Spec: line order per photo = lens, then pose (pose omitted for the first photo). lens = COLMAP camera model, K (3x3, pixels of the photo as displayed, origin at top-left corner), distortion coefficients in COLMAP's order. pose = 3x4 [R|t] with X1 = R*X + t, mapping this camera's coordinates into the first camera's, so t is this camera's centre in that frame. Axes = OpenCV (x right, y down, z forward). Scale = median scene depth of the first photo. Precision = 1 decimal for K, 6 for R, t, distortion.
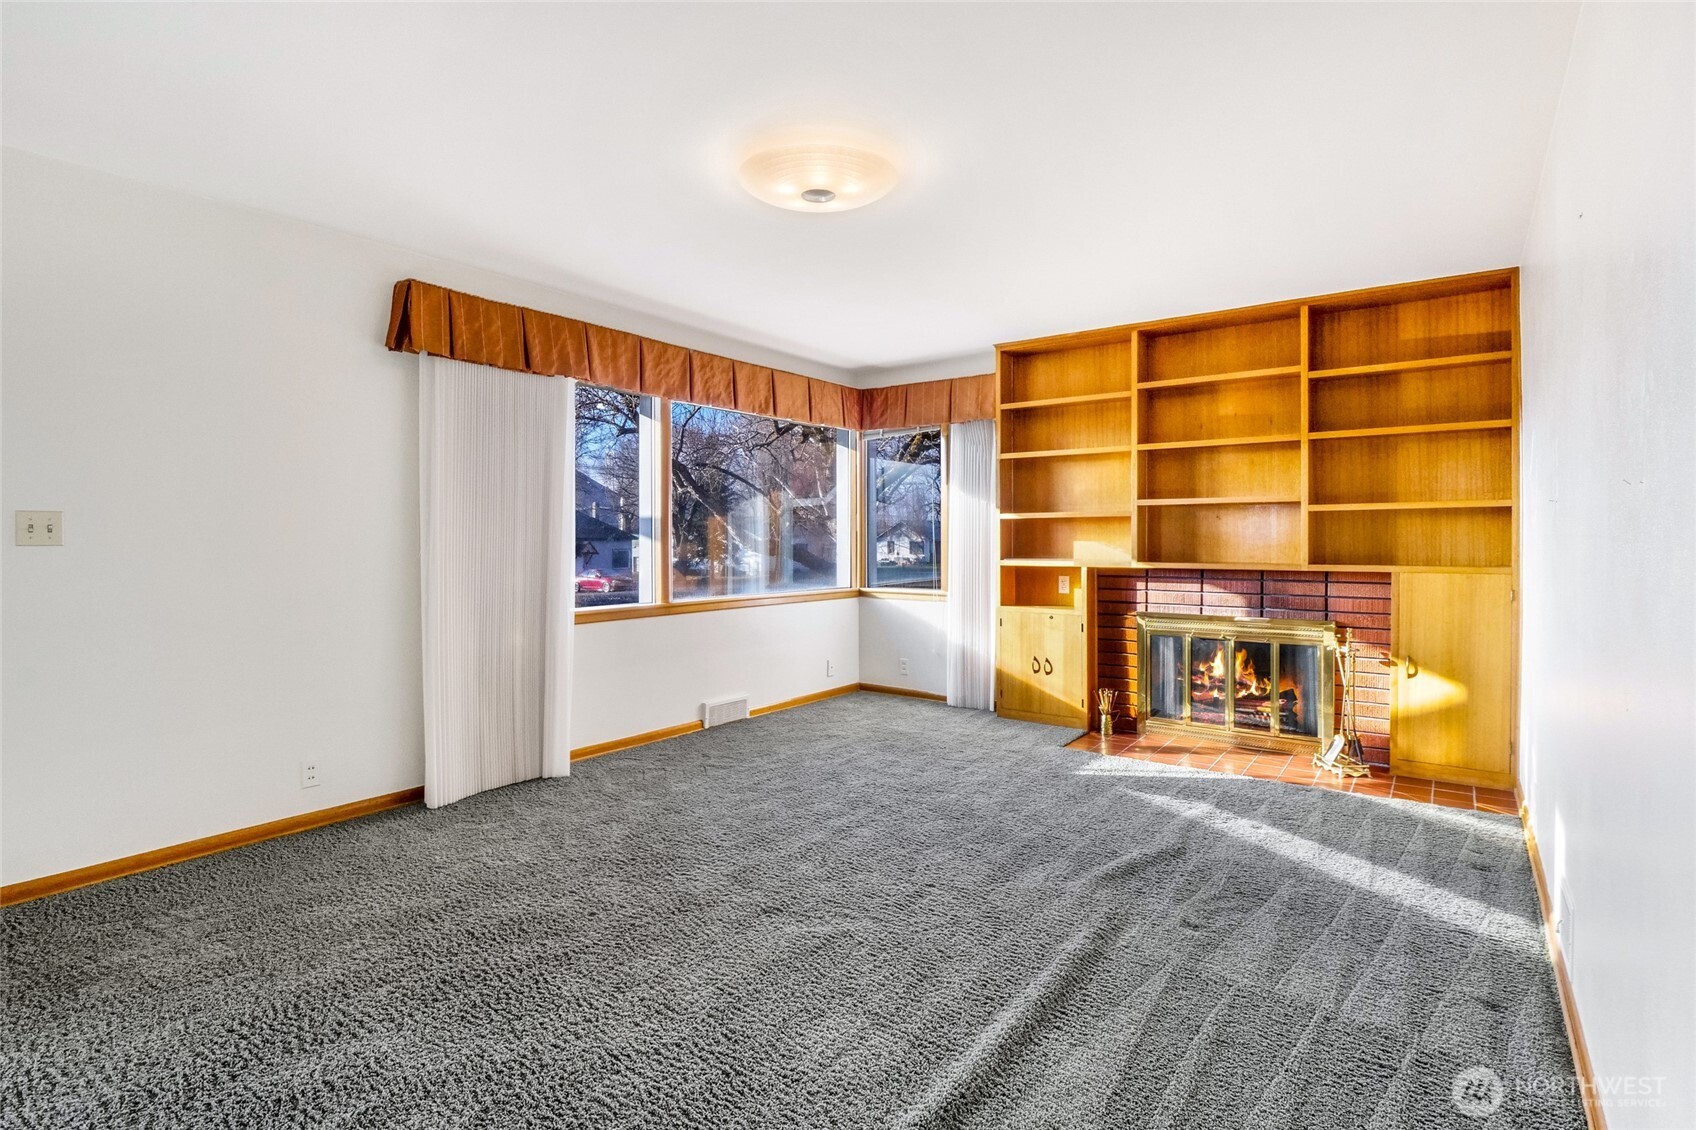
lens RADIAL K [[829.5, 0, 843.8], [0, 829.5, 552.7], [0, 0, 1]] dist [-0.015656, -0.000573]
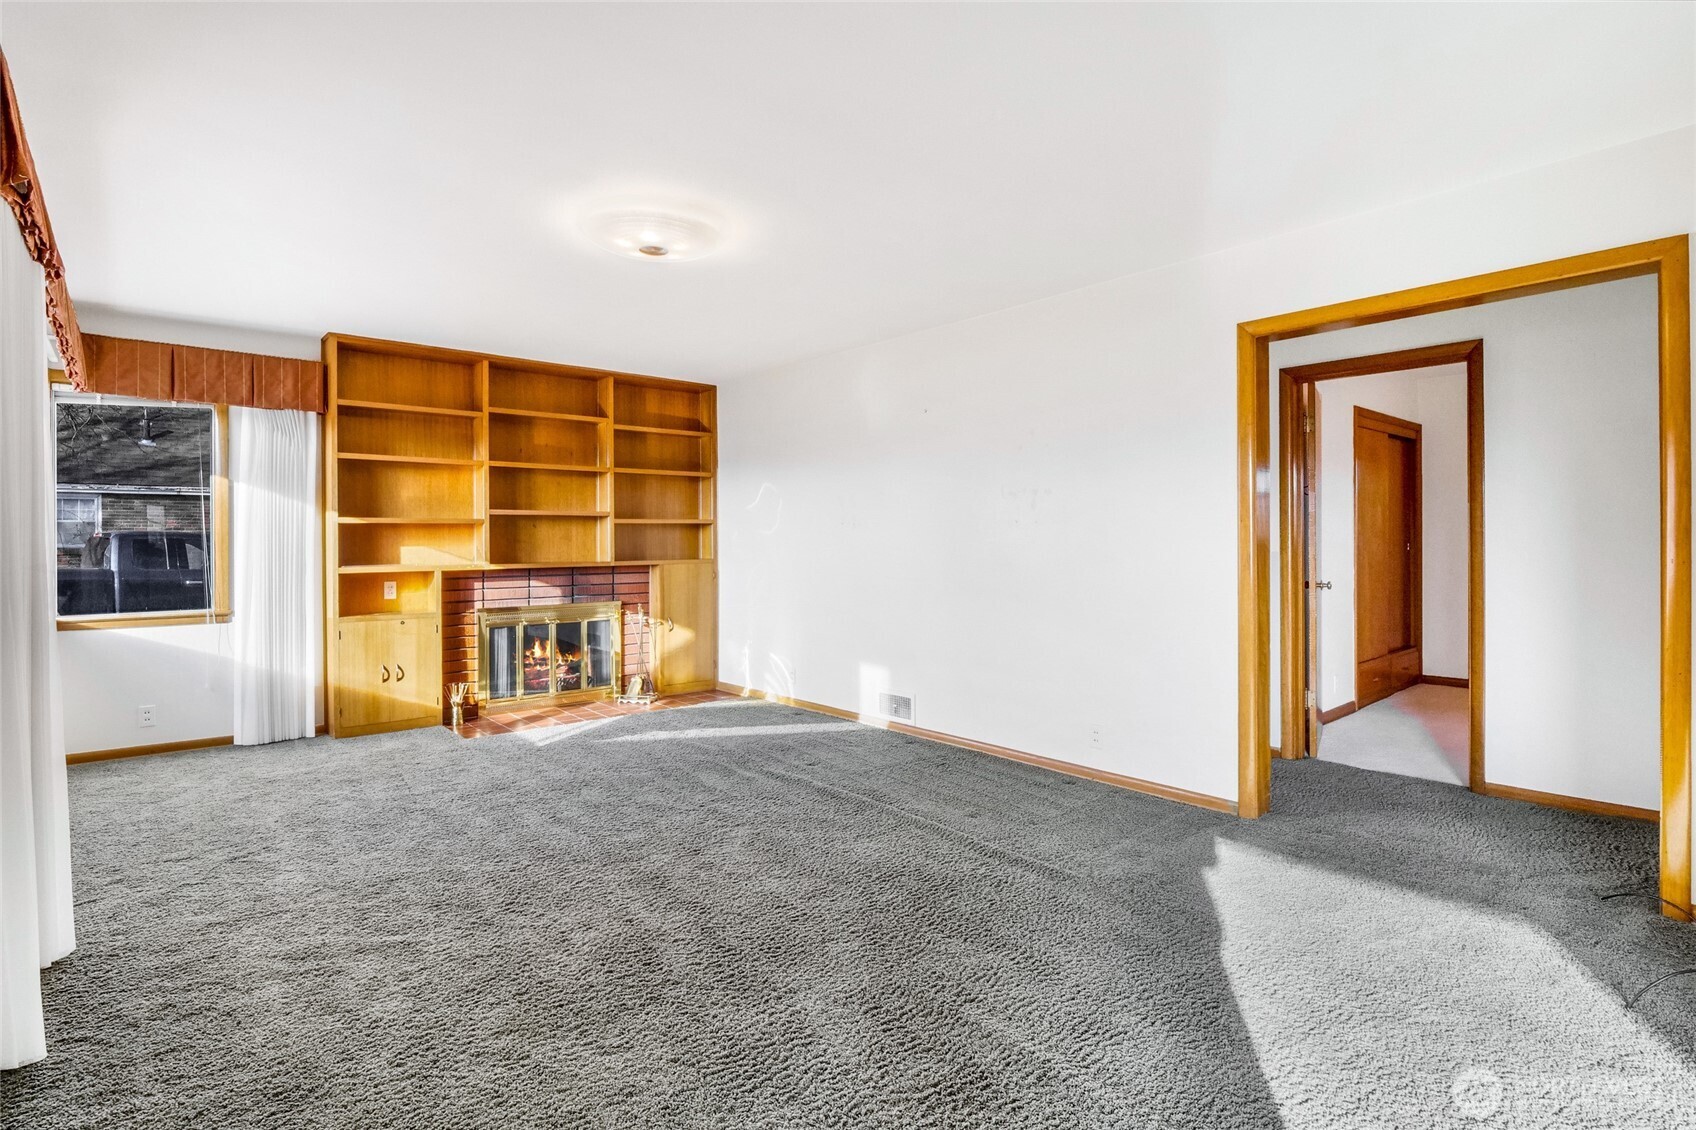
lens RADIAL K [[829.5, 0, 843.0], [0, 829.5, 553.8], [0, 0, 1]] dist [-0.015656, -0.000573]
pose [[0.214903, -0.016089, 0.976503, -0.649093], [0.021376, 0.999702, 0.011767, -0.005928], [-0.976402, 0.018345, 0.215182, 0.281766]]
